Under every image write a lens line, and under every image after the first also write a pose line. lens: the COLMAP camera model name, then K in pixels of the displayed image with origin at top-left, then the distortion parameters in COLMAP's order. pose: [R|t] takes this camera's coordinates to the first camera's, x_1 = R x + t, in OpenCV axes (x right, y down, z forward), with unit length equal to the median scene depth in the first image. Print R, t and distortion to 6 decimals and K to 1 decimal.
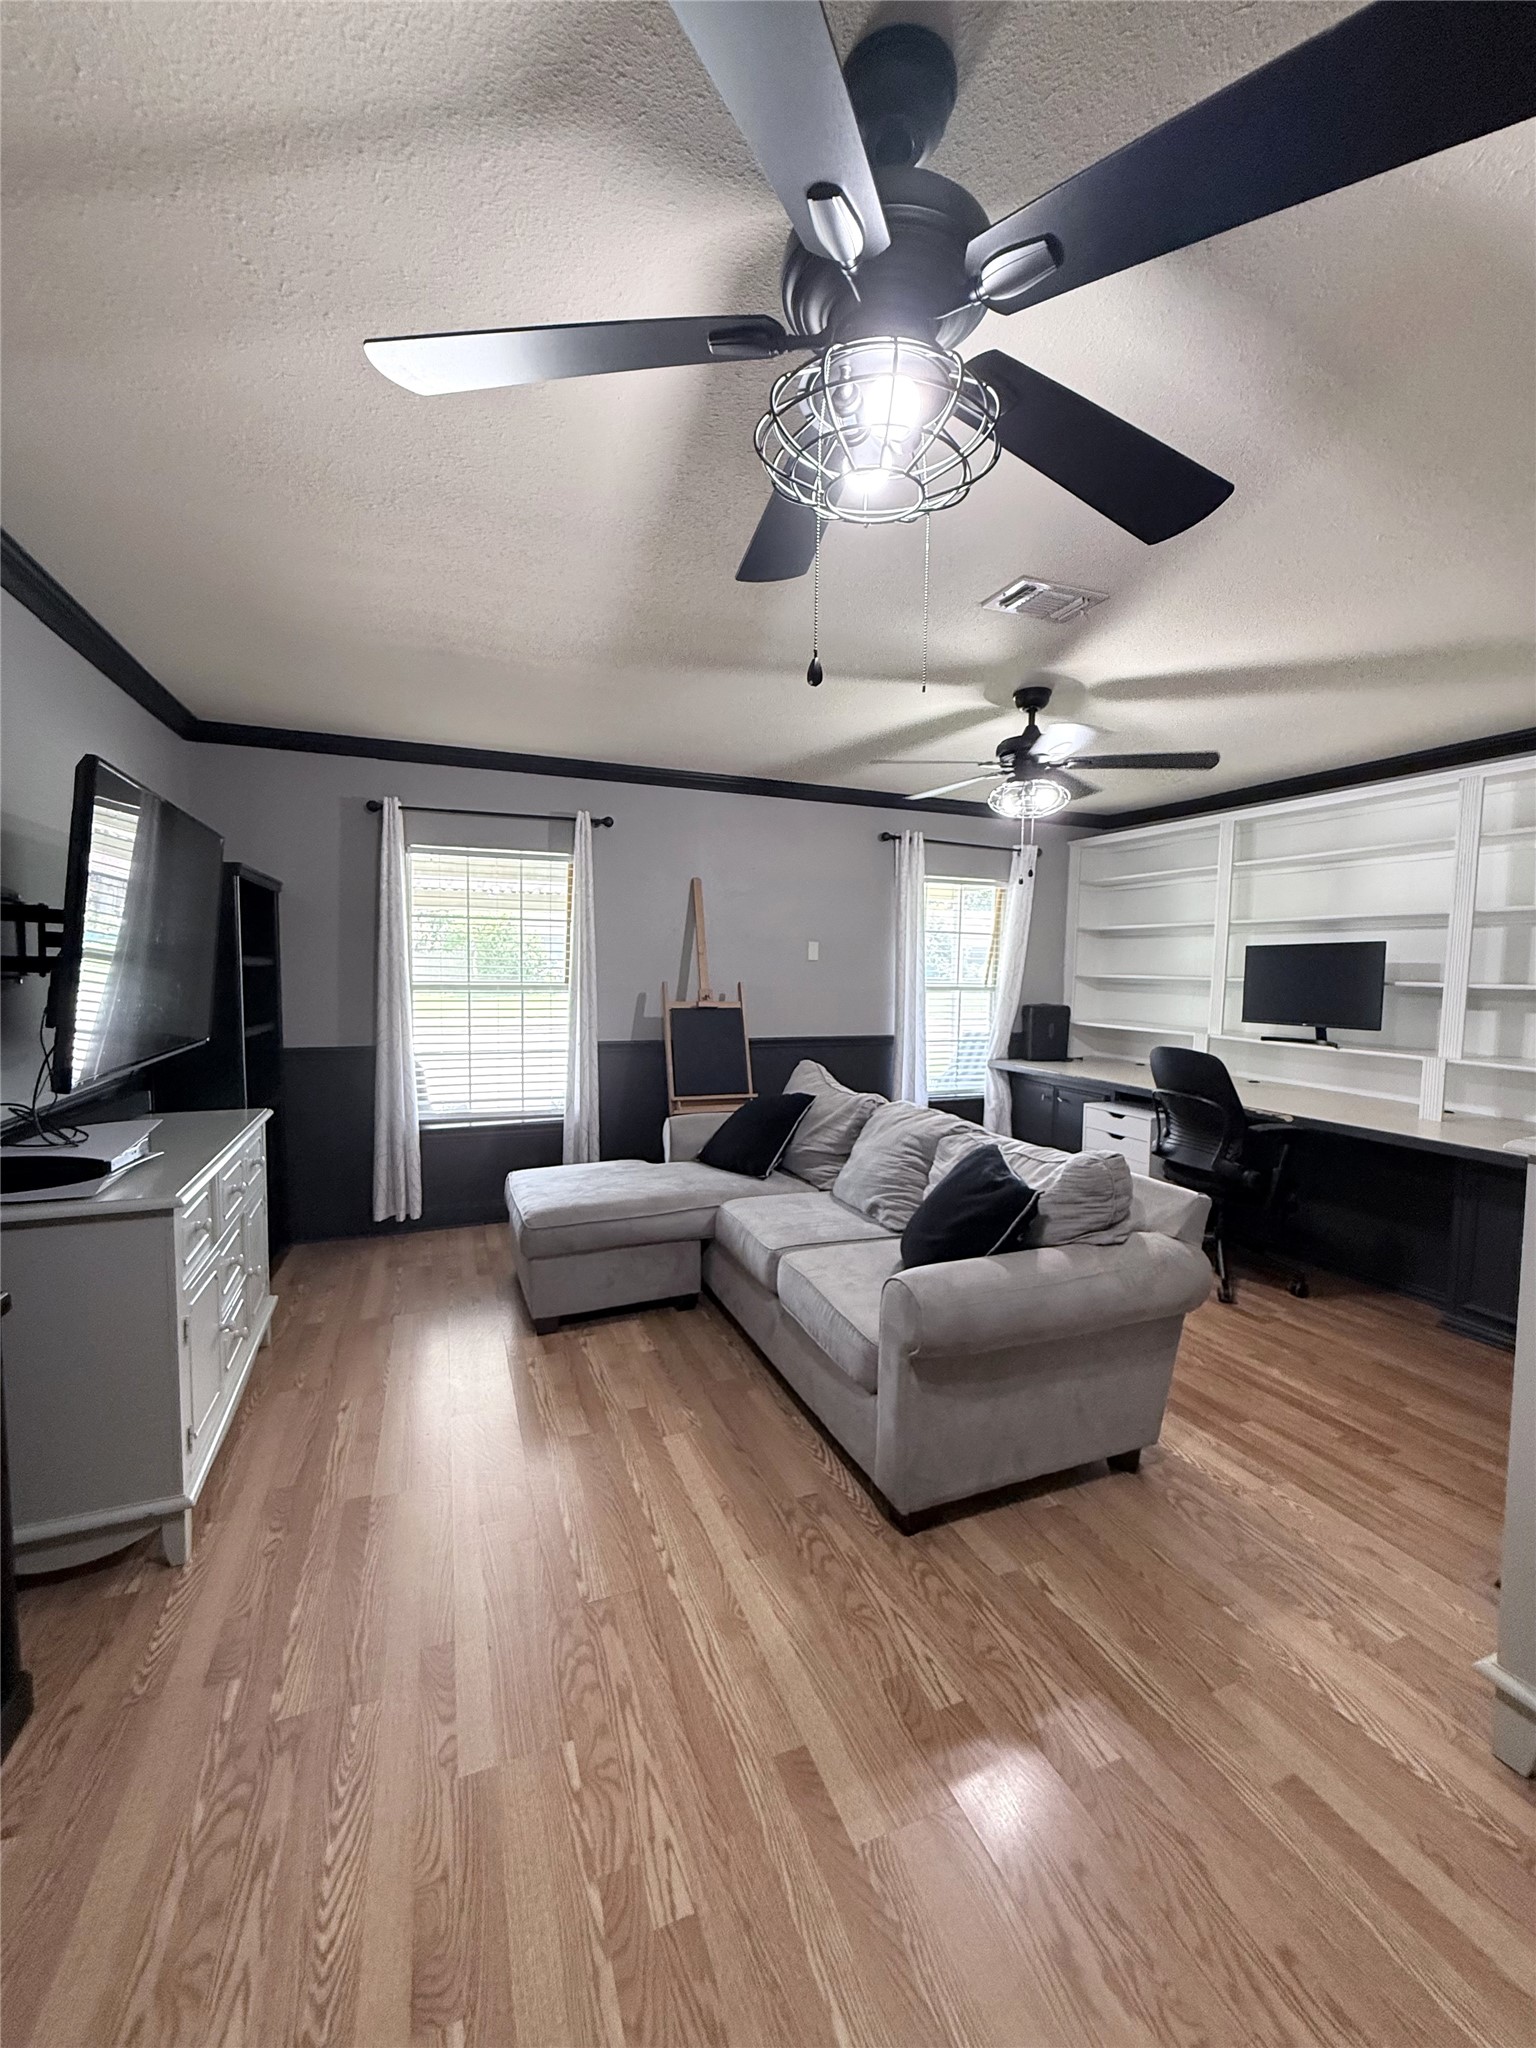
lens RADIAL K [[820.3, 0, 763.3], [0, 820.3, 1019.4], [0, 0, 1]] dist [-0.004740, 0.001003]
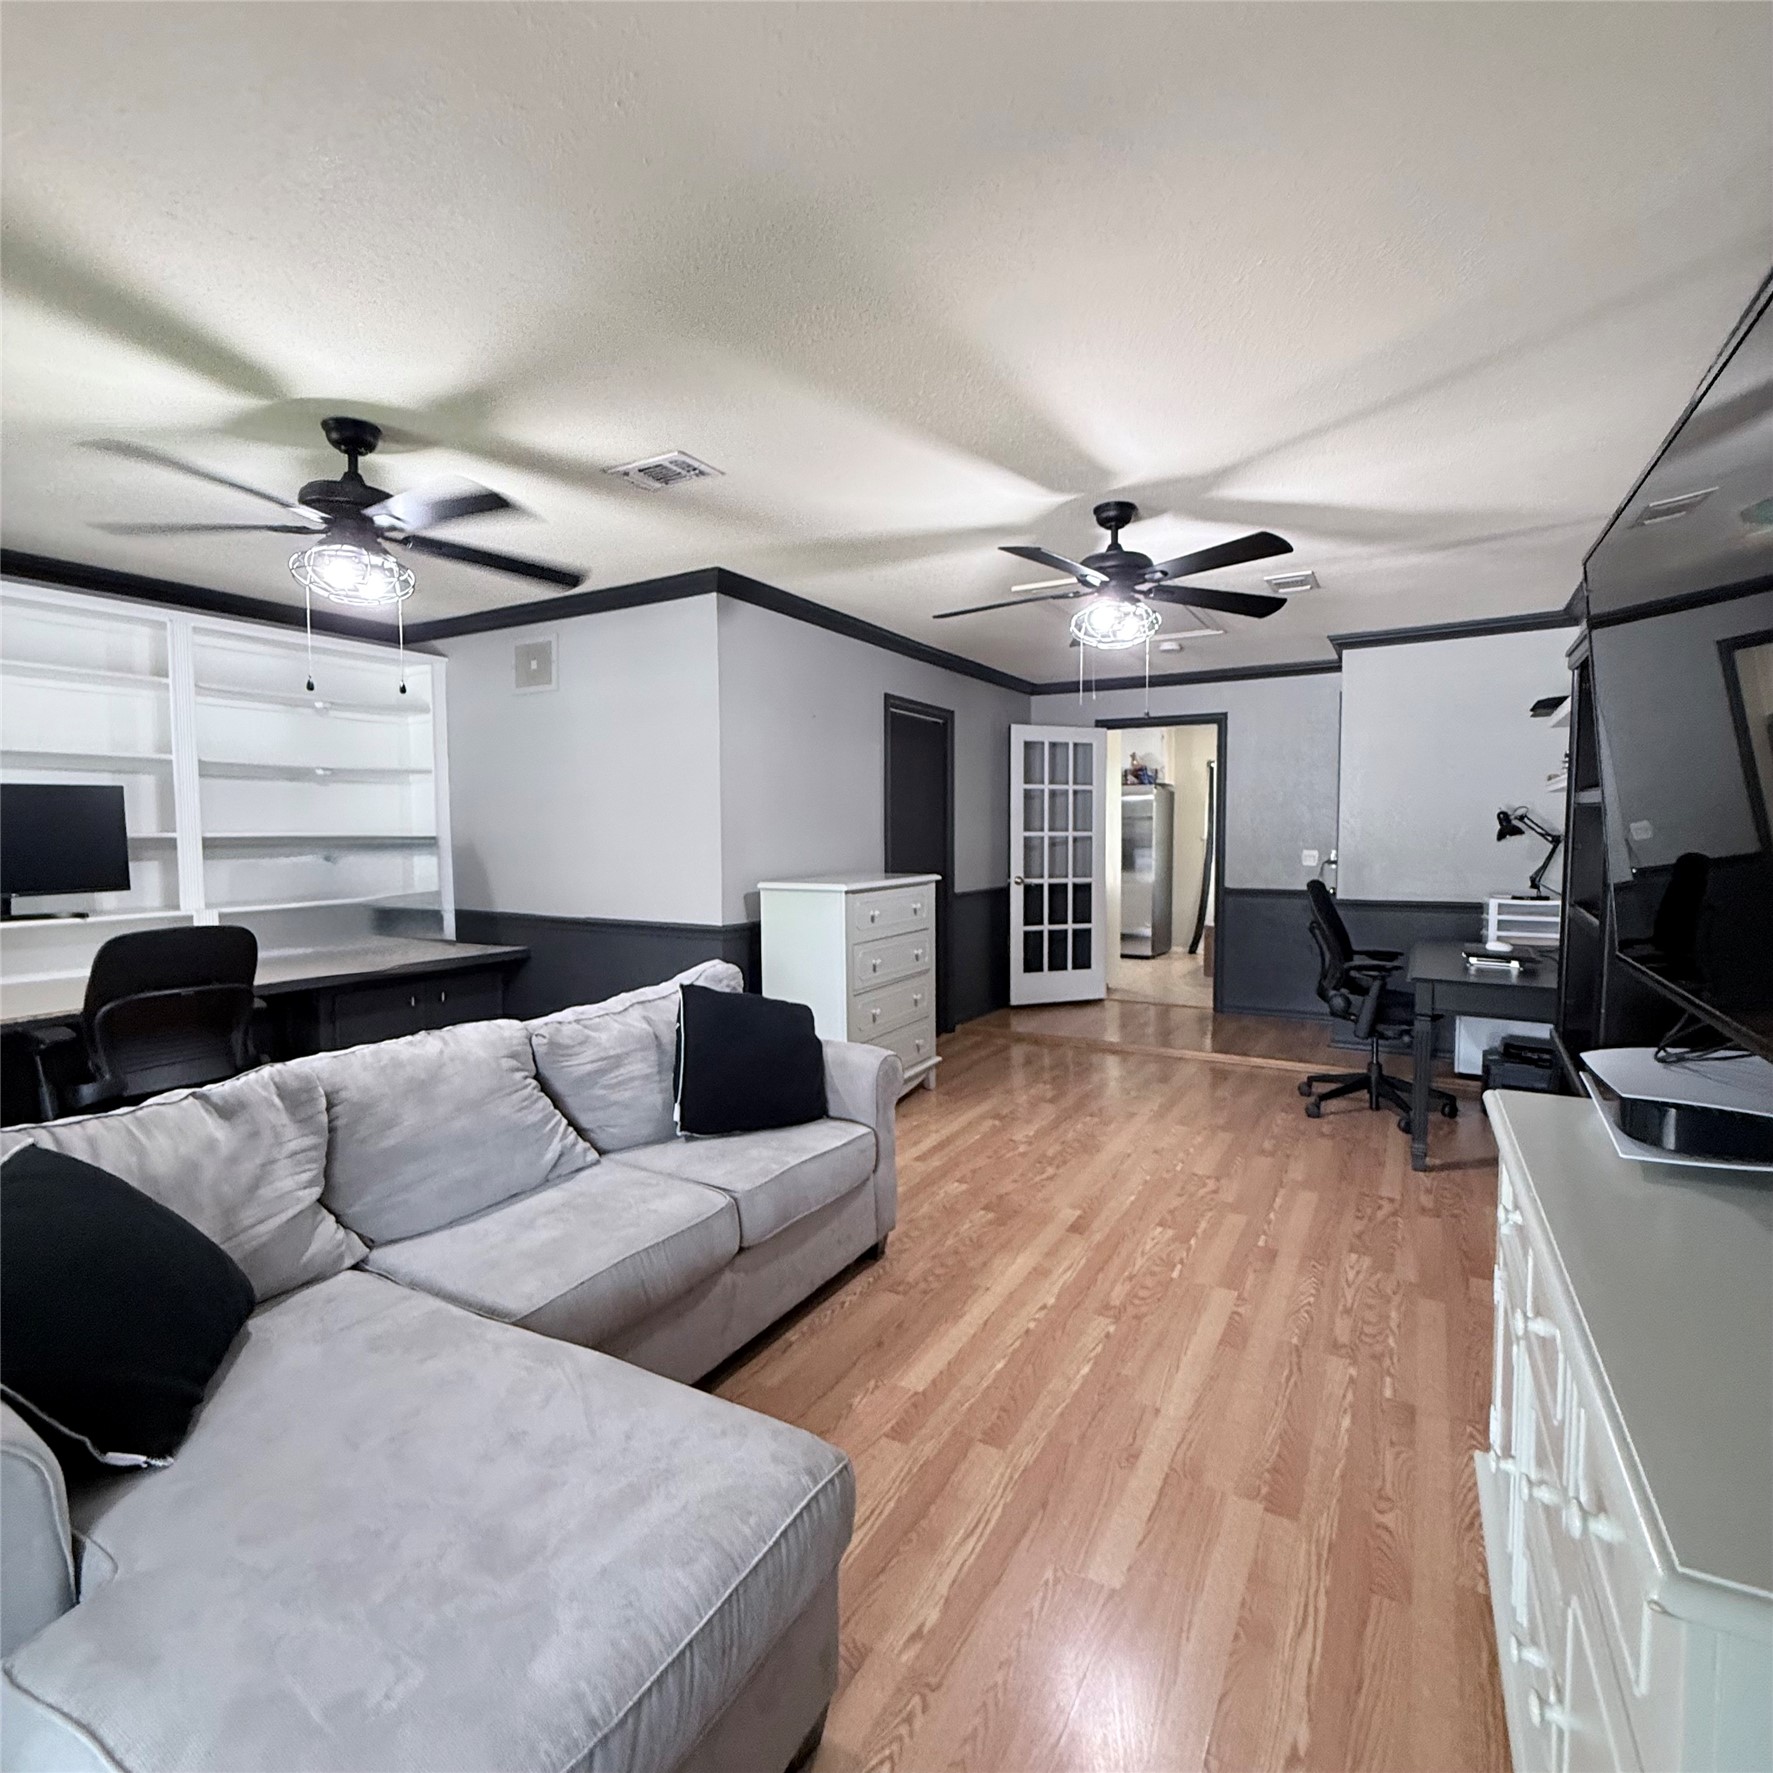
lens RADIAL K [[946.6, 0, 889.8], [0, 946.6, 886.6], [0, 0, 1]] dist [-0.000828, -0.000437]
pose [[-0.629227, -0.055229, 0.775257, -0.766156], [0.049323, 0.992624, 0.110747, -0.089341], [-0.775655, 0.107923, -0.621862, 1.478531]]
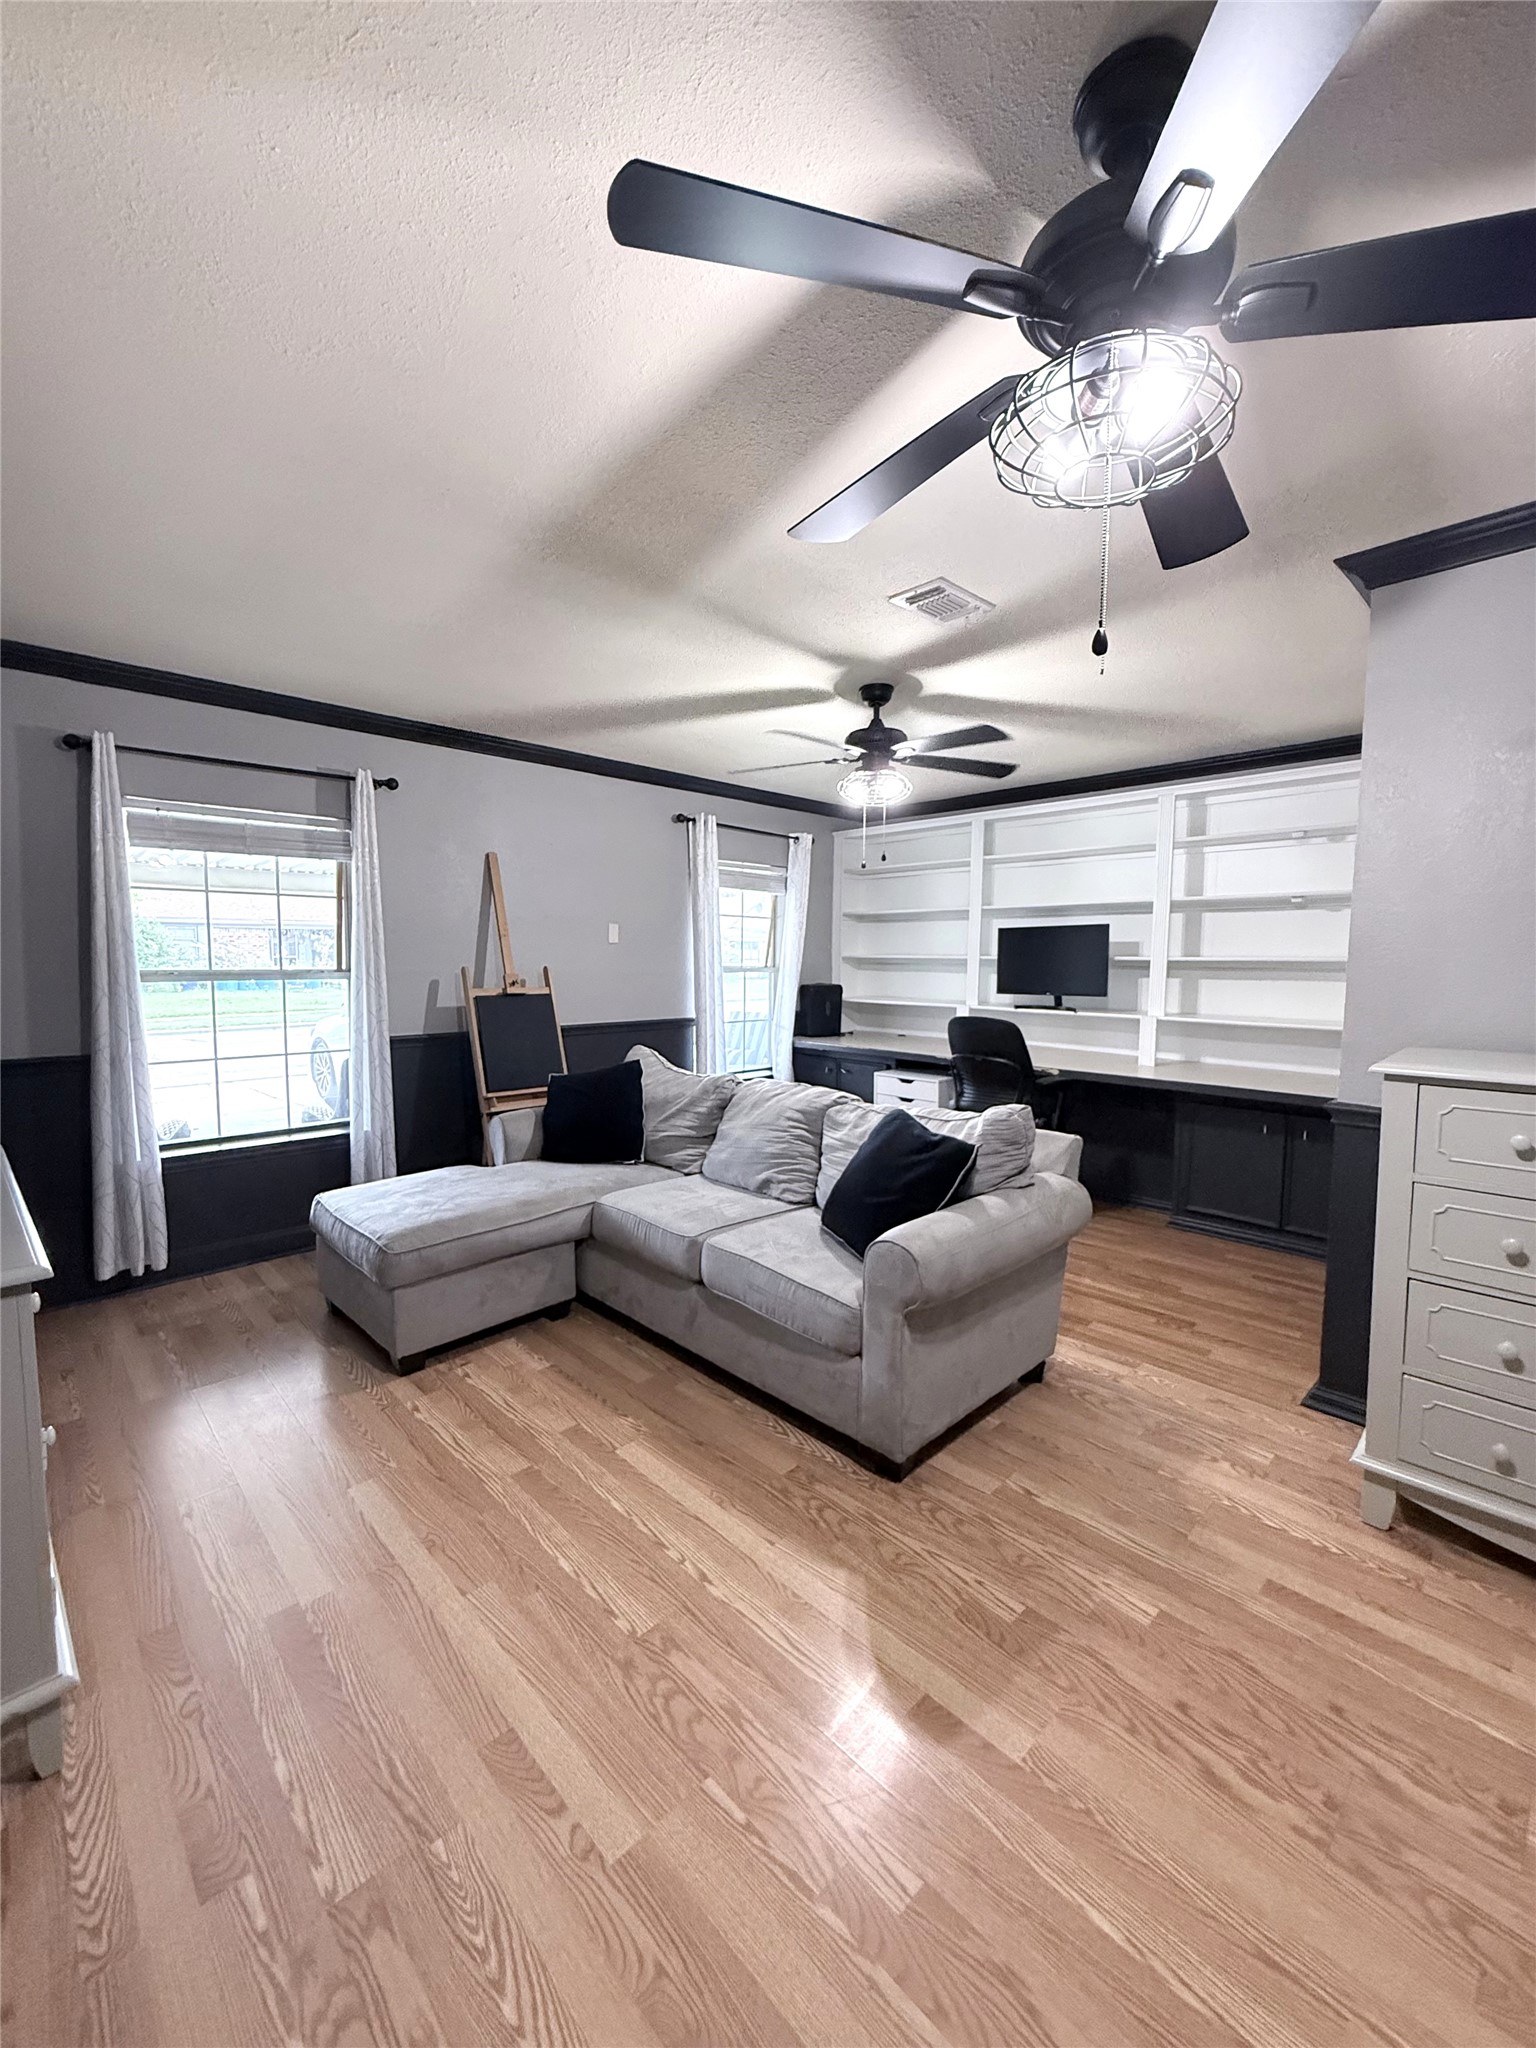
lens RADIAL K [[820.3, 0, 764.6], [0, 820.3, 1020.4], [0, 0, 1]] dist [-0.004740, 0.001003]
pose [[0.925514, -0.039795, 0.376617, -0.281887], [0.033777, 0.999174, 0.022572, 0.006221], [-0.377204, -0.008170, 0.926094, 0.074748]]
